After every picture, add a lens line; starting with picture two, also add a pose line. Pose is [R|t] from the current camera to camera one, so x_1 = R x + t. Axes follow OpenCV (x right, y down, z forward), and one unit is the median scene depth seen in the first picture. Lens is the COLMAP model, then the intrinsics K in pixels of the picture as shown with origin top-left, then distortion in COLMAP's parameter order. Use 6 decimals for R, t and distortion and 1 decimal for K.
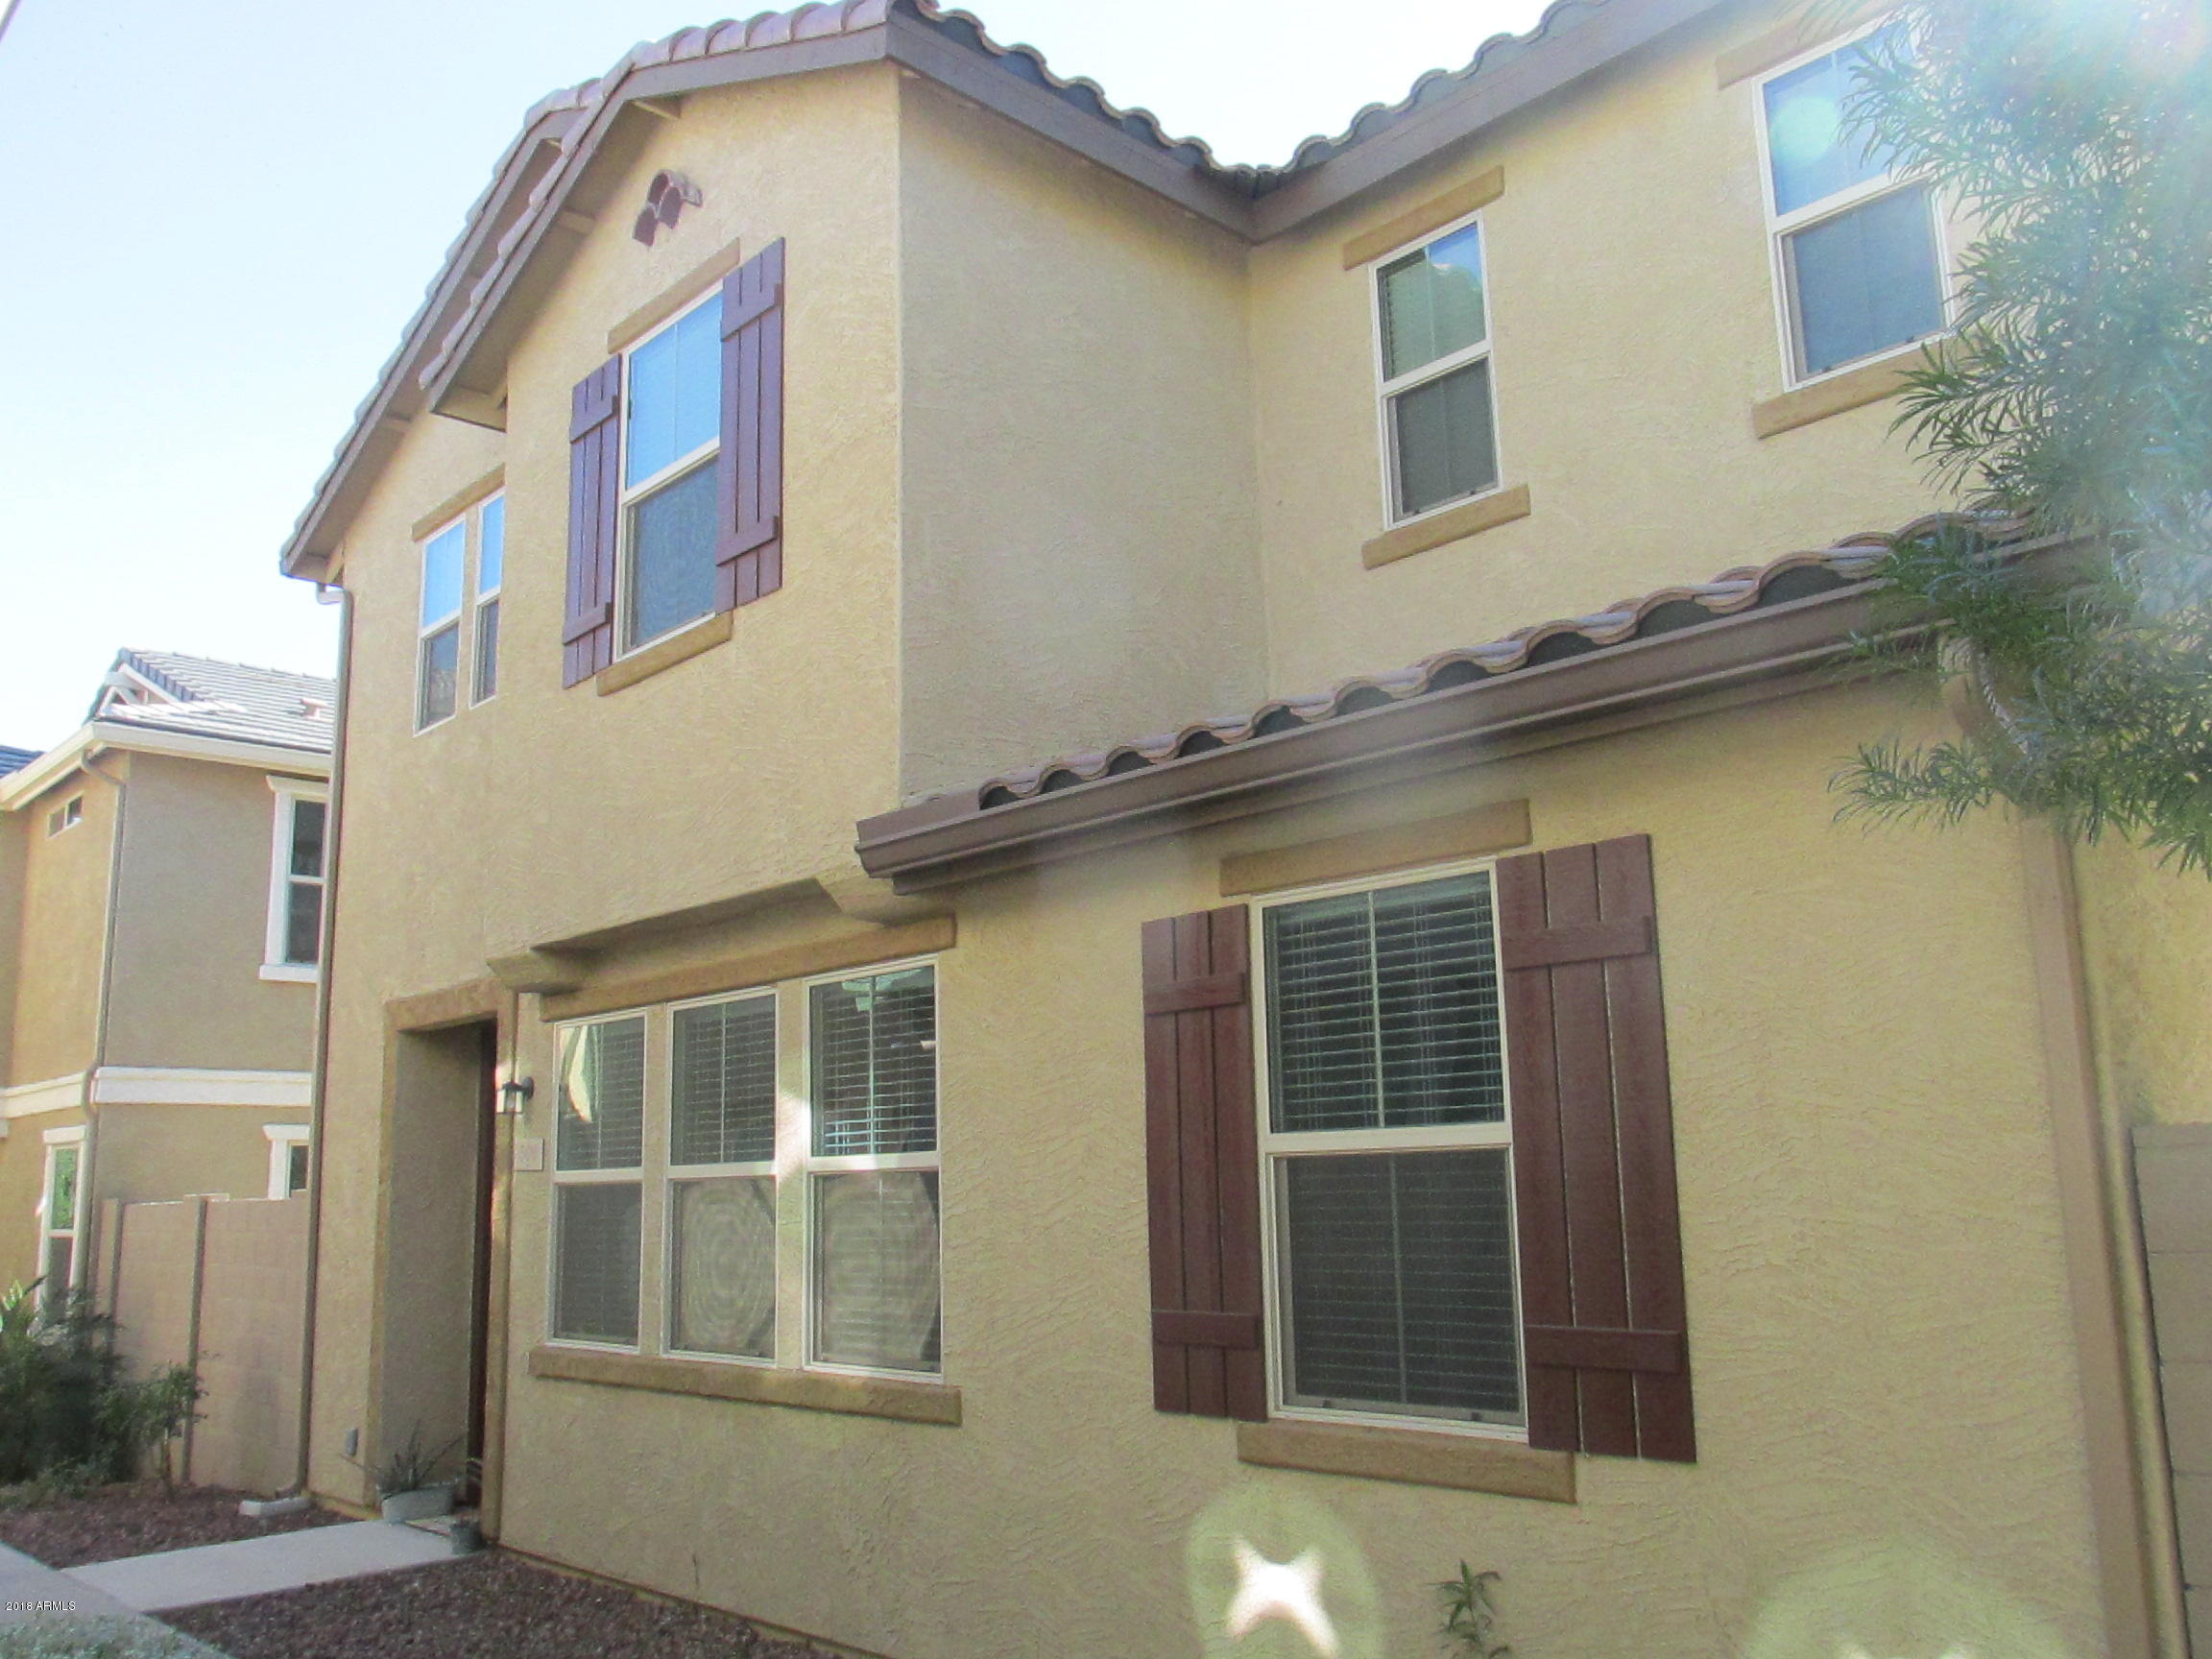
lens RADIAL K [[1862.8, 0, 1176.8], [0, 1862.8, 866.1], [0, 0, 1]] dist [-0.028869, 0.008065]
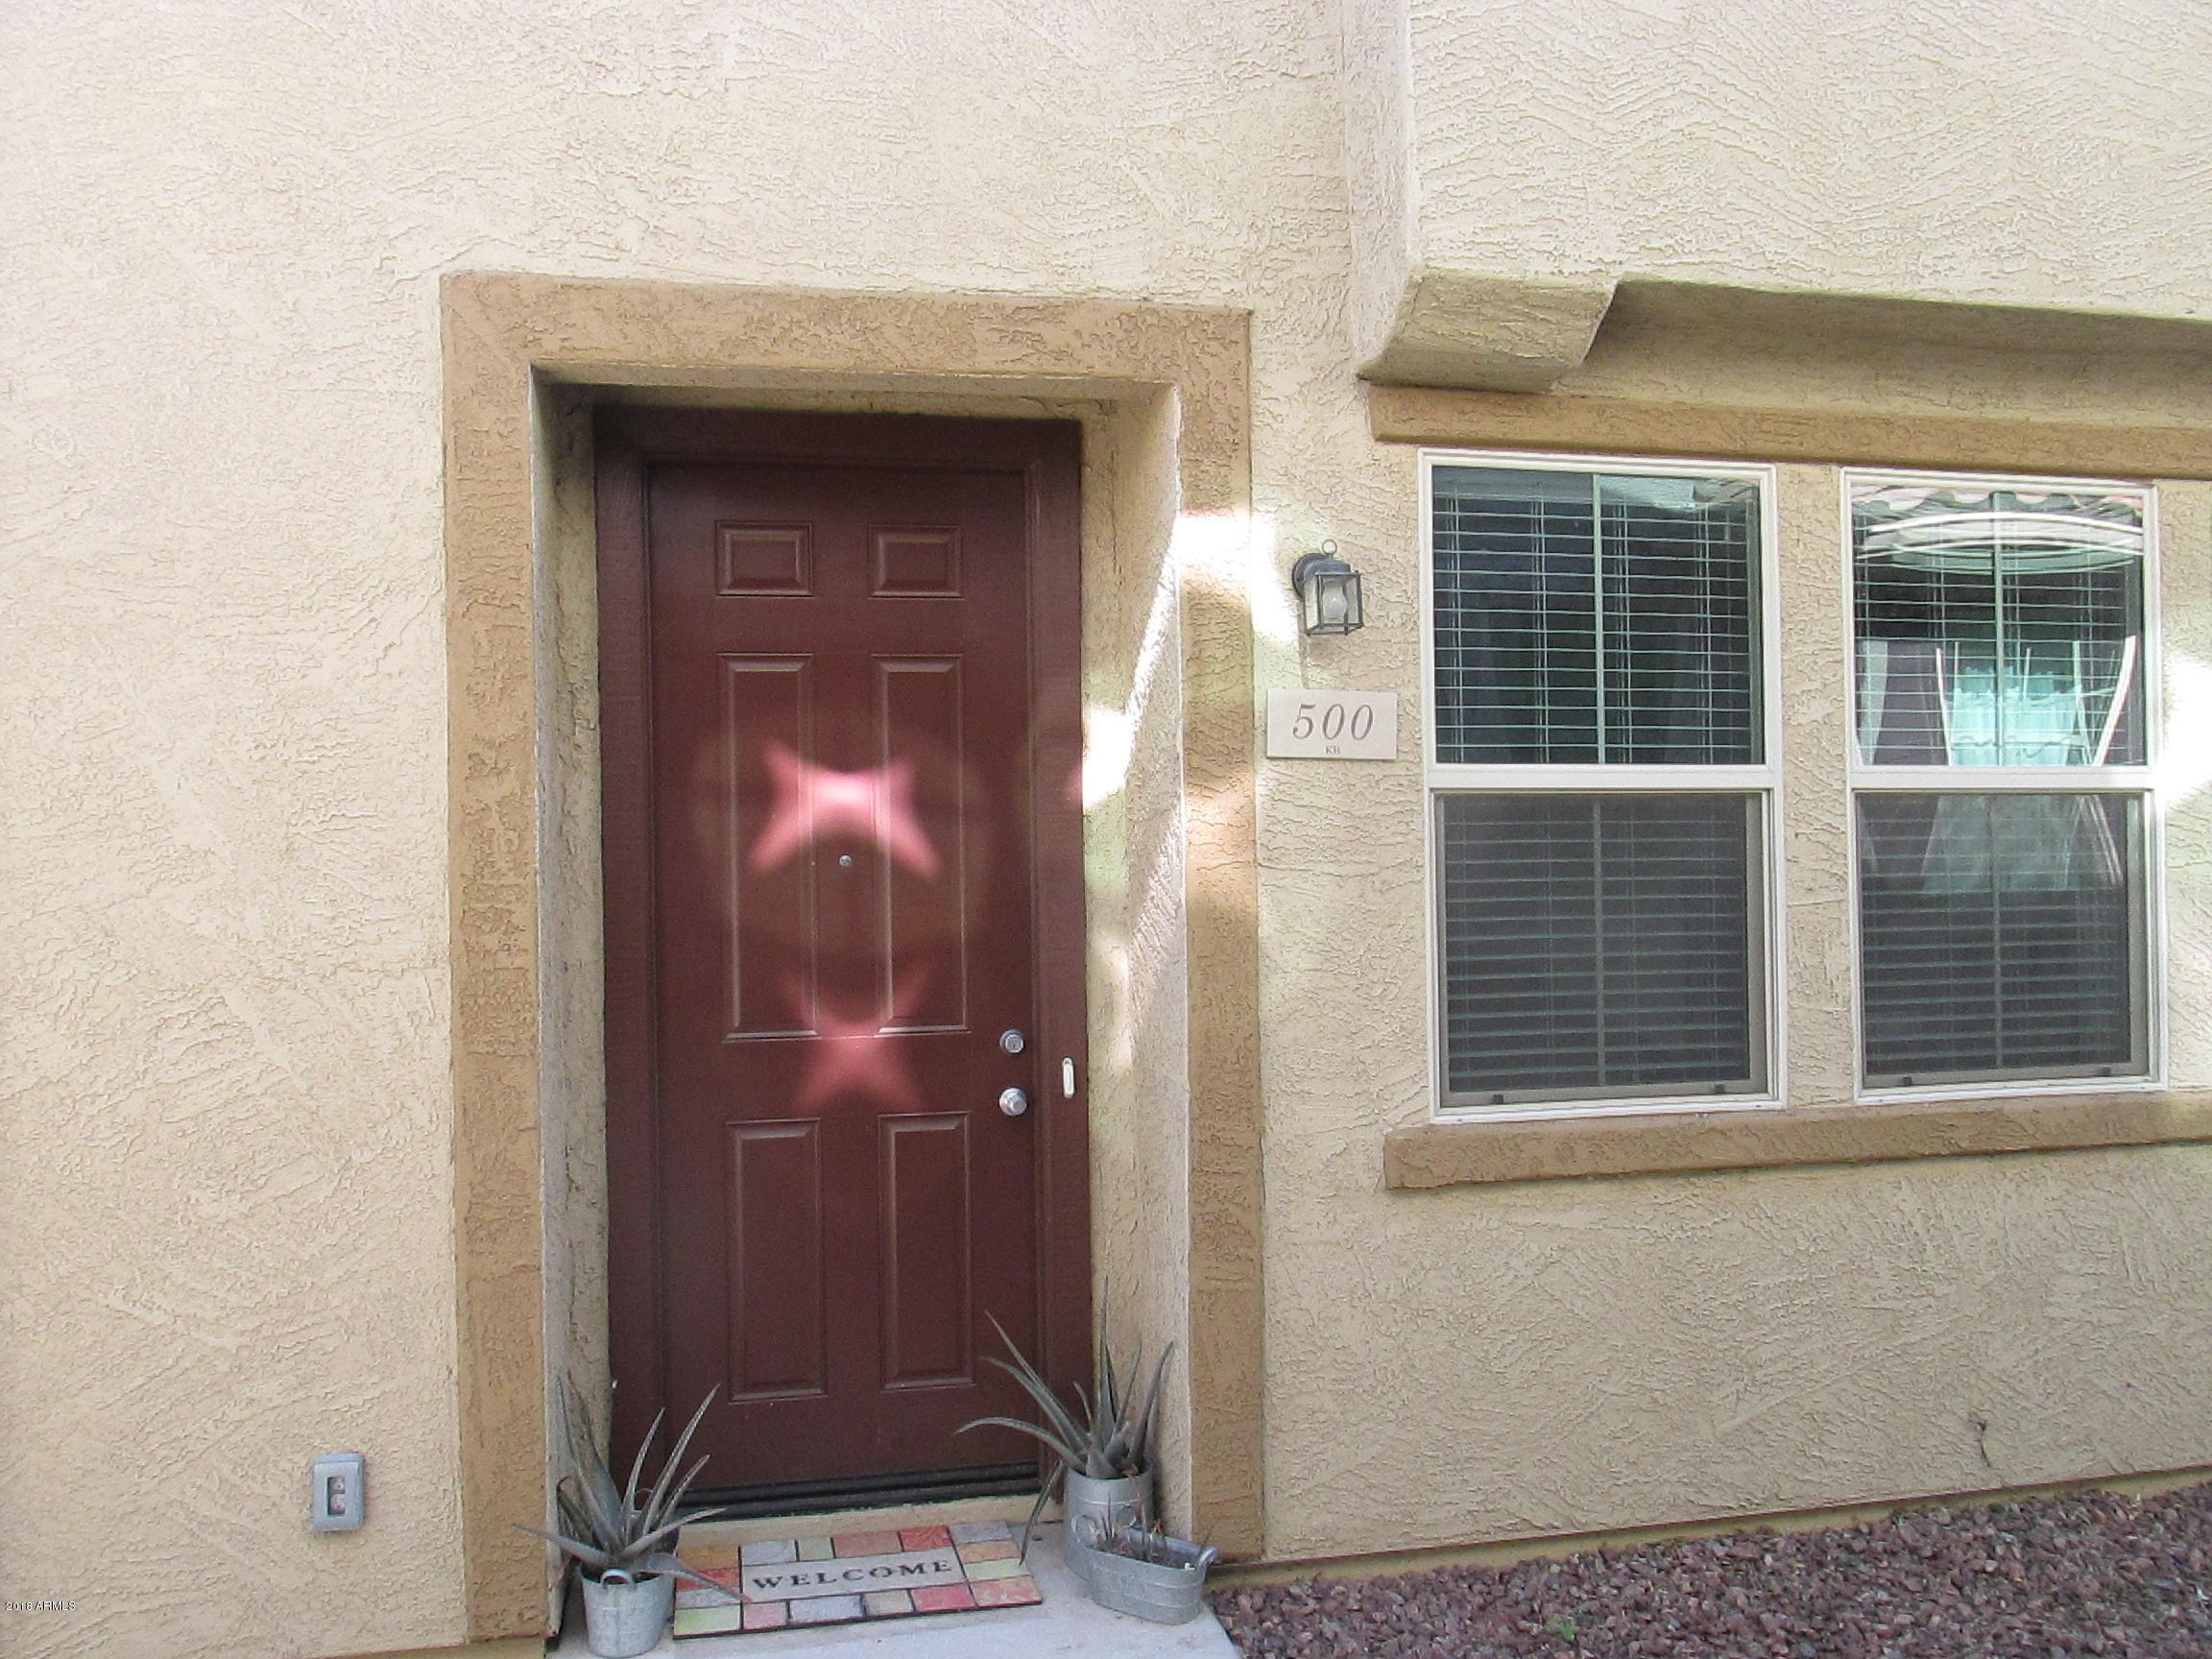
lens RADIAL K [[1862.8, 0, 1109.9], [0, 1862.8, 834.5], [0, 0, 1]] dist [-0.028869, 0.008065]
pose [[0.524871, 0.020593, 0.850933, -0.791018], [-0.145386, 0.987185, 0.065786, 0.165483], [-0.838673, -0.158243, 0.521139, 0.832322]]
